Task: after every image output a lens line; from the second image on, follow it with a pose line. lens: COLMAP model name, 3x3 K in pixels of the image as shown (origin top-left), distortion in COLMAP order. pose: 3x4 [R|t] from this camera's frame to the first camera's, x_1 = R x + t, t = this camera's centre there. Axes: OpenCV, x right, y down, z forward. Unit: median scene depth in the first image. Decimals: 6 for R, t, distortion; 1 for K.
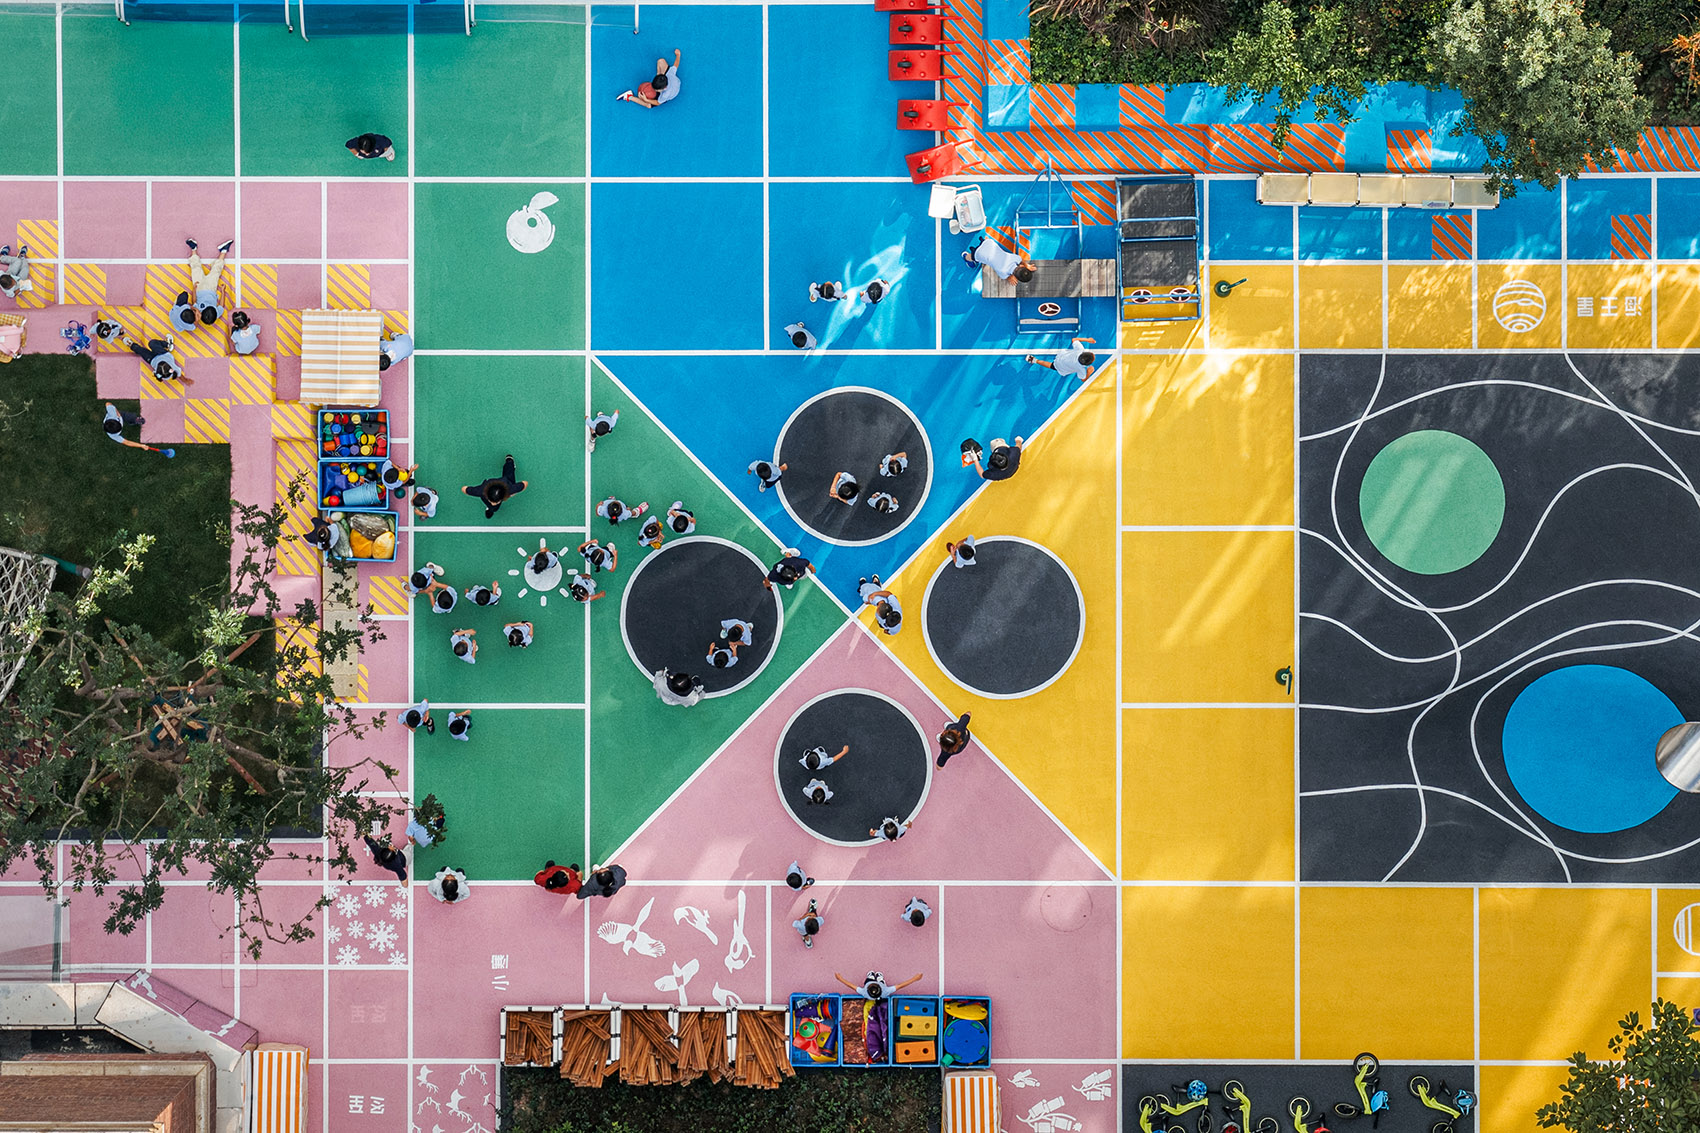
lens RADIAL K [[9612.6, 0, 850.0], [0, 9612.6, 566.5], [0, 0, 1]] dist [3.452905, -268.136466]
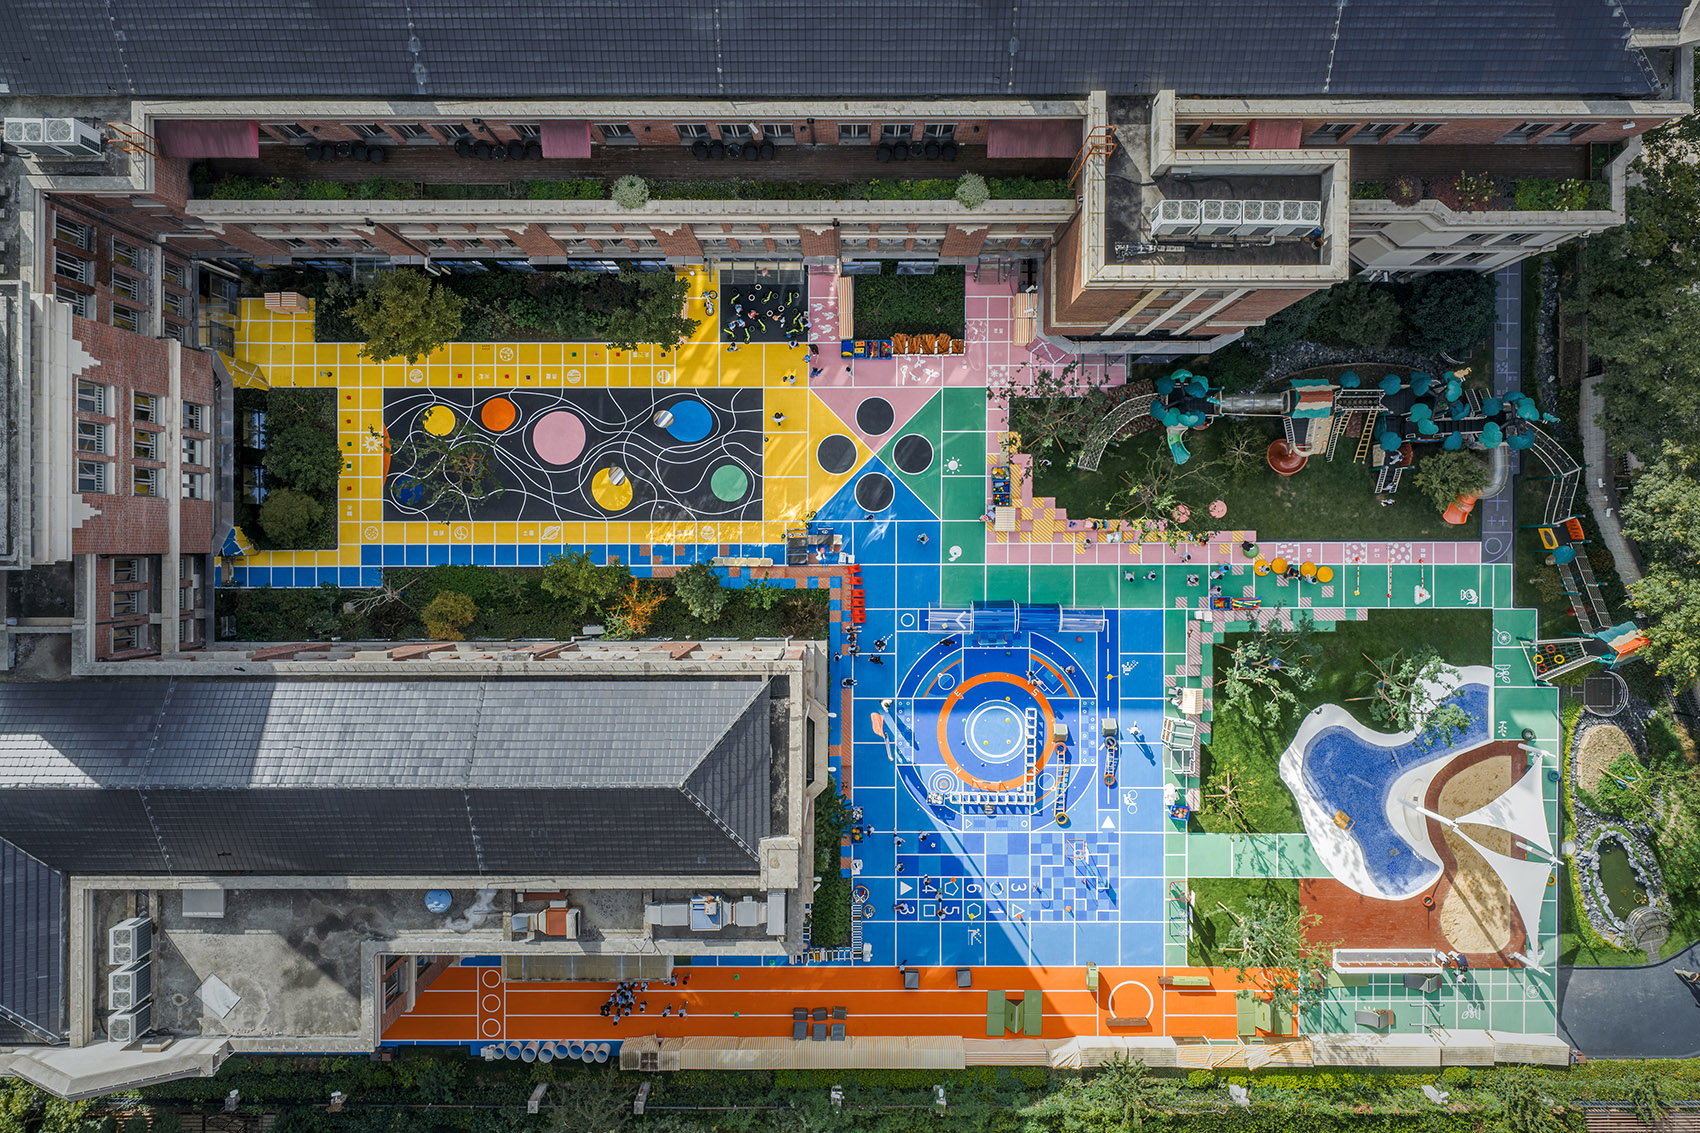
lens RADIAL K [[1407.9, 0, 850.9], [0, 1407.9, 541.4], [0, 0, 1]] dist [0.006566, -0.007448]
pose [[-0.999990, -0.000365, -0.004499, 0.012882], [0.000405, -0.999959, -0.009006, -0.025233], [-0.004495, -0.009007, 0.999949, 0.424150]]
